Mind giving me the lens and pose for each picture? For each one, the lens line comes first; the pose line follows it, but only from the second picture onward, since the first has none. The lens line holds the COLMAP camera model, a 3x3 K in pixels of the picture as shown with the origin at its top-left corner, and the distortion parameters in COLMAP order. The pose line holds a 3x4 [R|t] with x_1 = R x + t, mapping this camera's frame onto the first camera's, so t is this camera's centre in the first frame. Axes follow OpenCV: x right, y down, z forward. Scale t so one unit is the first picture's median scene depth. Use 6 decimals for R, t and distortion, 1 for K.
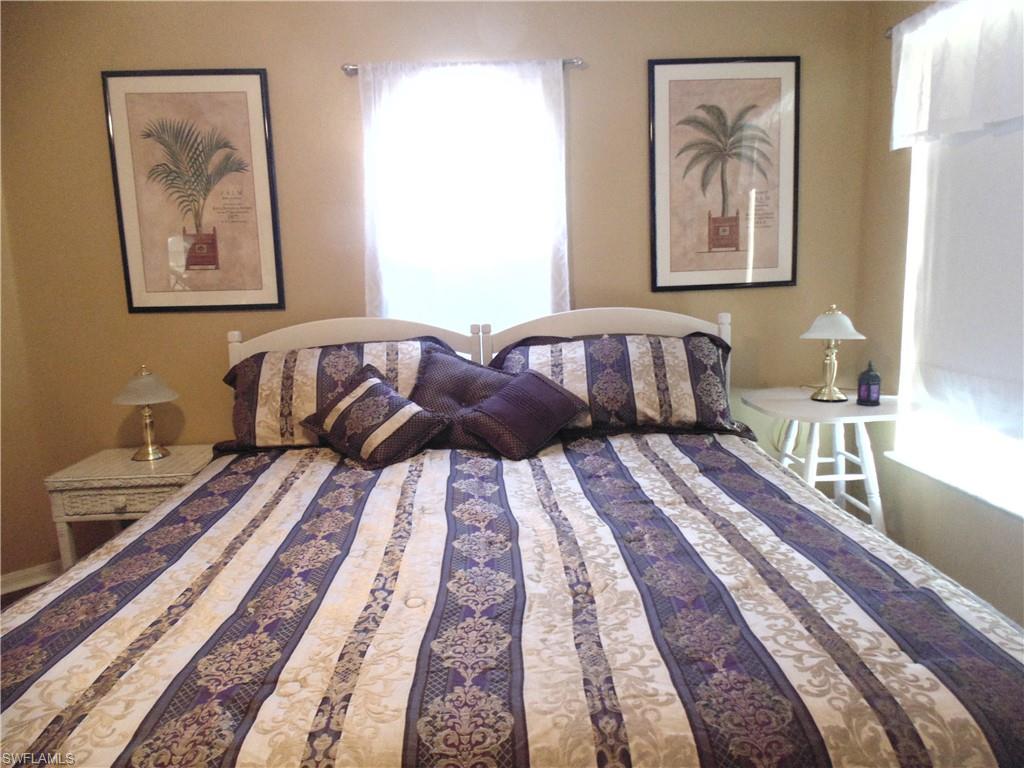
lens RADIAL K [[691.5, 0, 512.0], [0, 691.5, 384.0], [0, 0, 1]] dist [-0.005630, 0.000066]
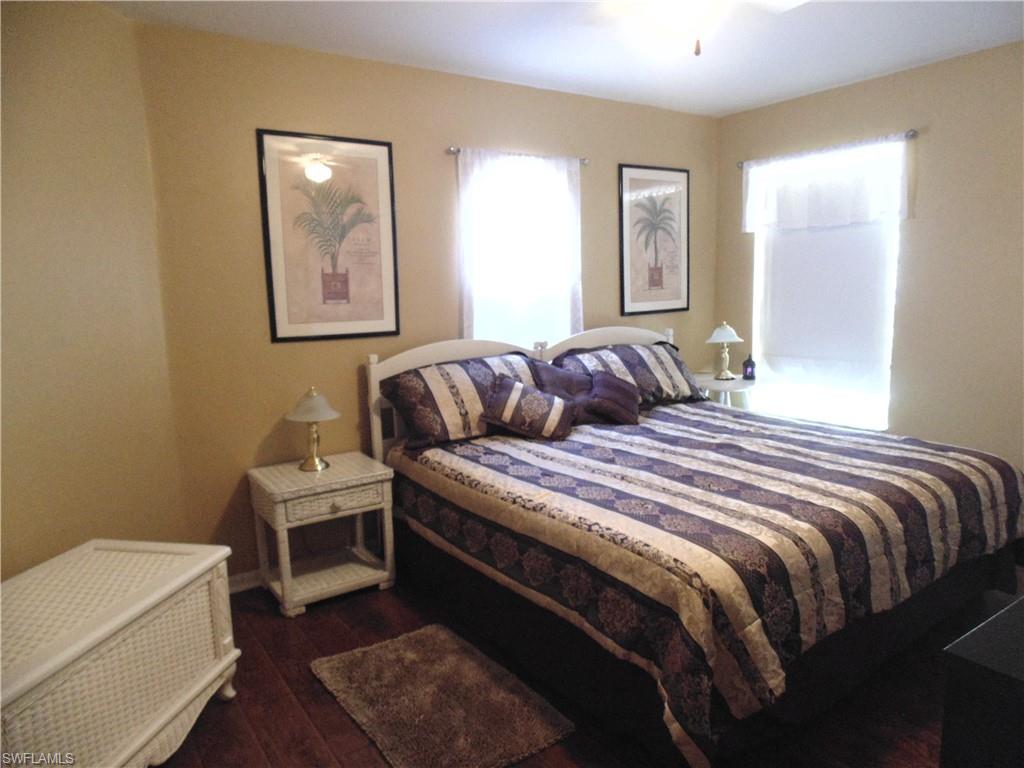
lens RADIAL K [[691.5, 0, 512.0], [0, 691.5, 384.0], [0, 0, 1]] dist [-0.005630, 0.000066]
pose [[0.851596, -0.068292, 0.519732, -0.830932], [0.090329, 0.995764, -0.017165, 0.016994], [-0.516358, 0.061565, 0.854157, -0.145431]]
